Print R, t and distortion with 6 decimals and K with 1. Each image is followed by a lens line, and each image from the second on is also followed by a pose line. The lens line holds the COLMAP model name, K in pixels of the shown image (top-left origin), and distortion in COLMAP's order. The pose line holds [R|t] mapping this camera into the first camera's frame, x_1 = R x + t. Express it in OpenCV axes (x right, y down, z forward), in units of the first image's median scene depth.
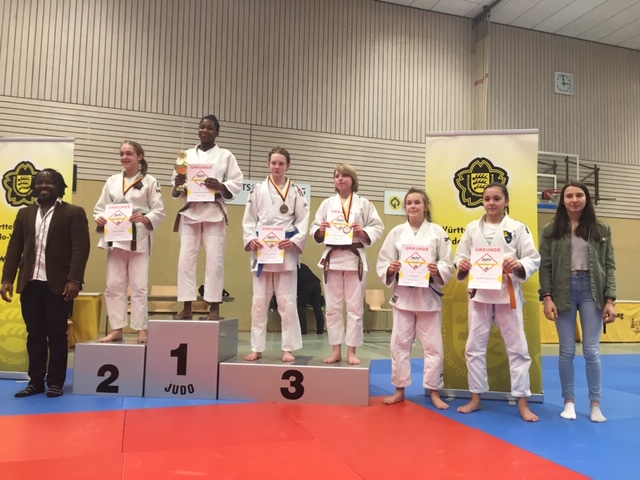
lens RADIAL K [[540.1, 0, 320.0], [0, 540.1, 240.0], [0, 0, 1]] dist [0.071791, -0.090301]
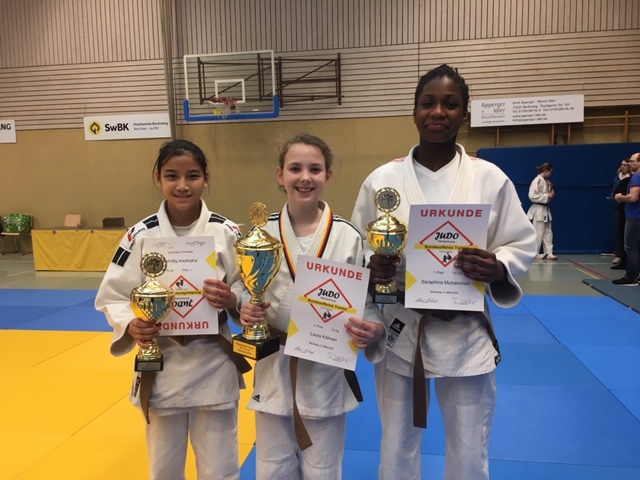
lens RADIAL K [[495.0, 0, 320.0], [0, 495.0, 240.0], [0, 0, 1]] dist [0.061778, -0.060909]
pose [[0.896512, 0.001236, -0.443017, 2.415936], [0.071984, 0.986301, 0.148422, 0.075496], [0.437131, -0.164952, 0.884142, 0.835263]]
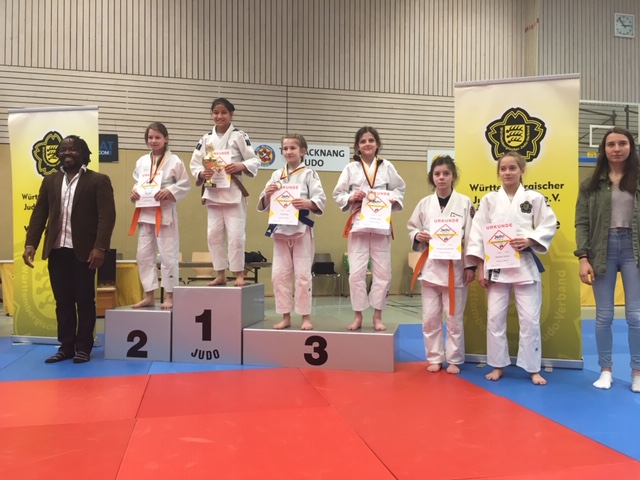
lens RADIAL K [[540.1, 0, 320.0], [0, 540.1, 240.0], [0, 0, 1]] dist [0.071791, -0.090301]
pose [[0.995149, -0.019080, -0.096516, 0.050792], [0.025452, 0.997546, 0.065224, 0.002821], [0.095035, -0.067365, 0.993192, 0.035040]]
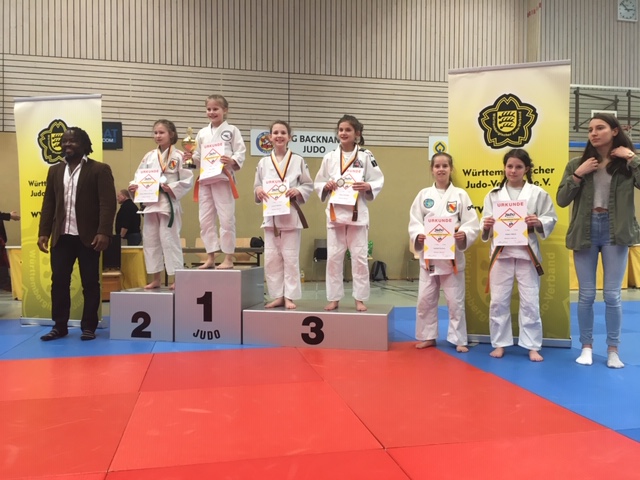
lens RADIAL K [[540.1, 0, 320.0], [0, 540.1, 240.0], [0, 0, 1]] dist [0.071791, -0.090301]
pose [[0.994020, -0.019542, -0.107437, 0.069211], [0.029111, 0.995675, 0.088227, 0.007008], [0.105248, -0.090827, 0.990290, 0.007522]]
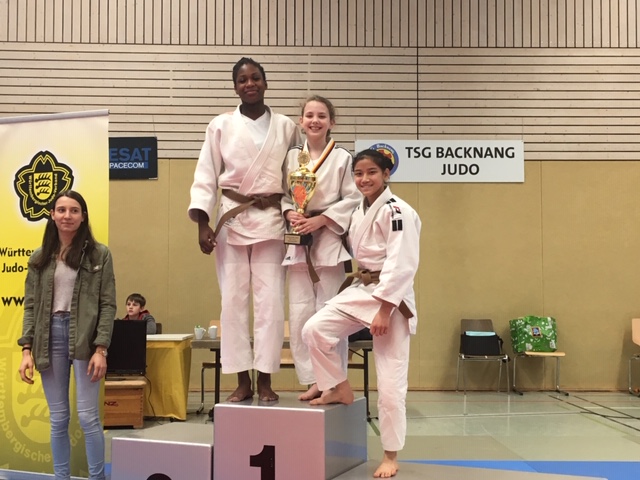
lens RADIAL K [[859.8, 0, 320.0], [0, 859.8, 240.0], [0, 0, 1]] dist [0.001927, 0.289470]
pose [[0.959203, -0.035661, -0.280461, 0.071055], [0.041586, 0.999019, 0.015201, -0.044130], [0.279644, -0.026244, 0.959745, 0.110662]]
